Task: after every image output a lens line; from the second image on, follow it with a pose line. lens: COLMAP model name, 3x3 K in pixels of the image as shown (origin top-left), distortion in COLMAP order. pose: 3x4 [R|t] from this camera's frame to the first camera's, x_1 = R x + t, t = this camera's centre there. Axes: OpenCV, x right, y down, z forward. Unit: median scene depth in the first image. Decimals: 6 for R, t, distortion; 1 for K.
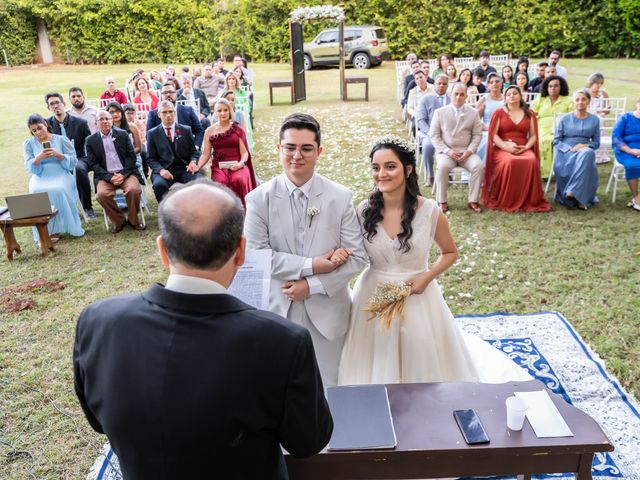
lens RADIAL K [[585.4, 0, 322.7], [0, 585.4, 243.6], [0, 0, 1]] dist [-0.000536, -0.004771]
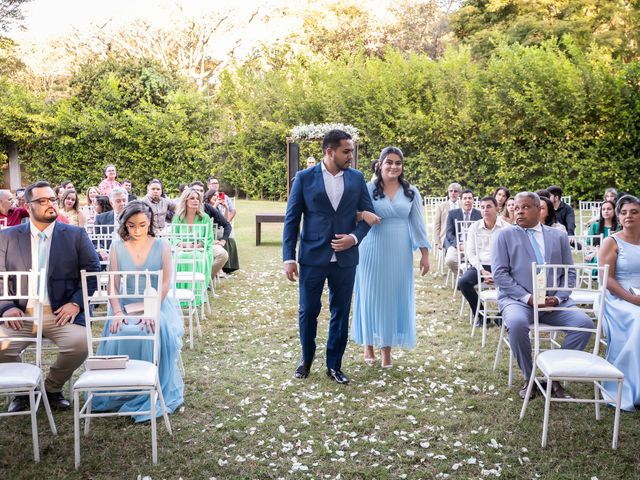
lens RADIAL K [[627.7, 0, 329.2], [0, 627.7, 241.8], [0, 0, 1]] dist [-0.006957, 0.000508]
pose [[0.998837, 0.048170, 0.001944, 0.001325], [-0.046144, 0.966937, -0.250806, -0.028330], [-0.013961, 0.250425, 0.968035, 0.143638]]
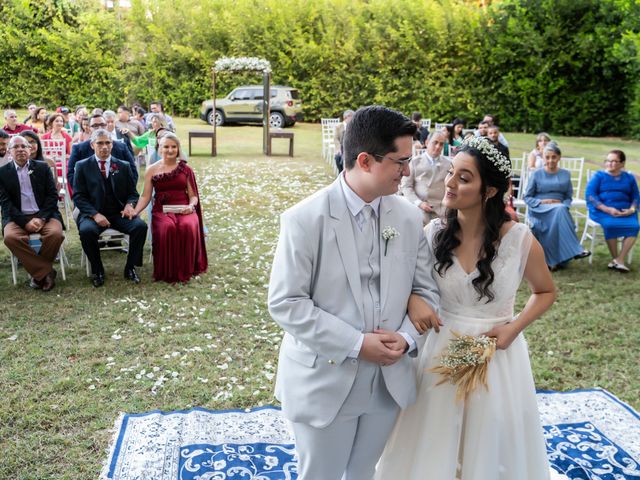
lens RADIAL K [[582.9, 0, 316.5], [0, 582.9, 240.0], [0, 0, 1]] dist [0.001825, -0.008742]
pose [[0.984478, 0.026707, 0.173463, -0.030384], [-0.006951, 0.993512, -0.113512, 0.000714], [-0.175369, 0.110545, 0.978277, 0.044460]]
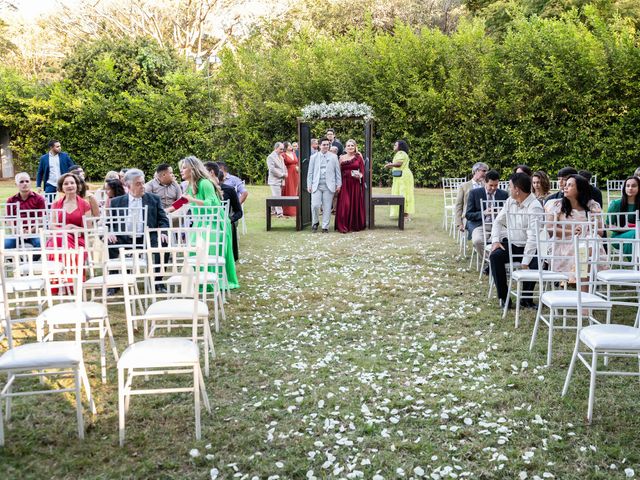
lens RADIAL K [[663.9, 0, 320.0], [0, 663.9, 240.0], [0, 0, 1]] dist [-0.008447, 0.001994]
pose [[0.999189, 0.037551, -0.014556, -0.007752], [-0.039924, 0.971081, -0.235390, -0.023211], [0.005296, 0.235780, 0.971792, 0.137865]]
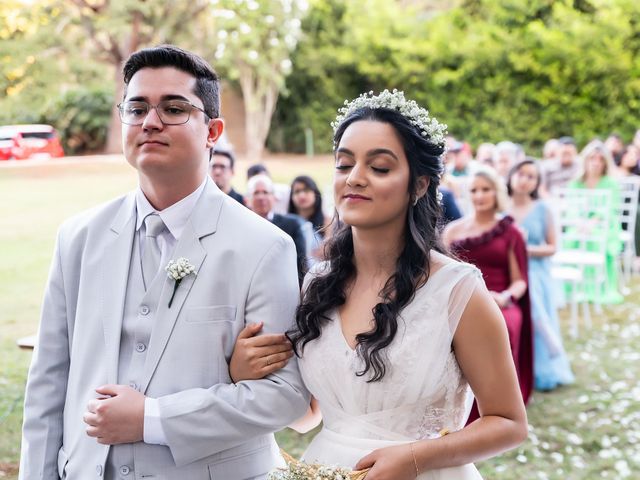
lens RADIAL K [[1112.9, 0, 321.4], [0, 1112.9, 284.9], [0, 0, 1]] dist [0.007875, -0.009985]
pose [[0.873986, 0.089706, -0.477599, 0.044890], [-0.184824, 0.970316, -0.155969, 0.003757], [0.449431, 0.224586, 0.864623, 0.052193]]
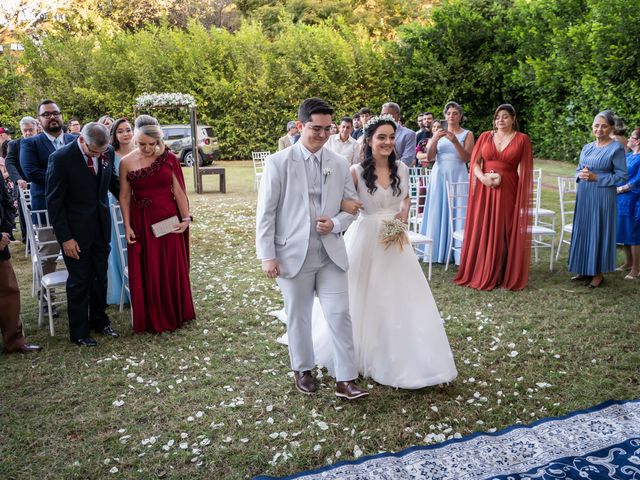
lens RADIAL K [[582.8, 0, 321.1], [0, 582.8, 234.6], [0, 0, 1]] dist [0.000970, -0.006449]
pose [[0.941075, -0.037333, 0.336131, -0.059248], [0.102521, 0.978613, -0.178341, 0.000240], [-0.322284, 0.202293, 0.924776, 0.072801]]
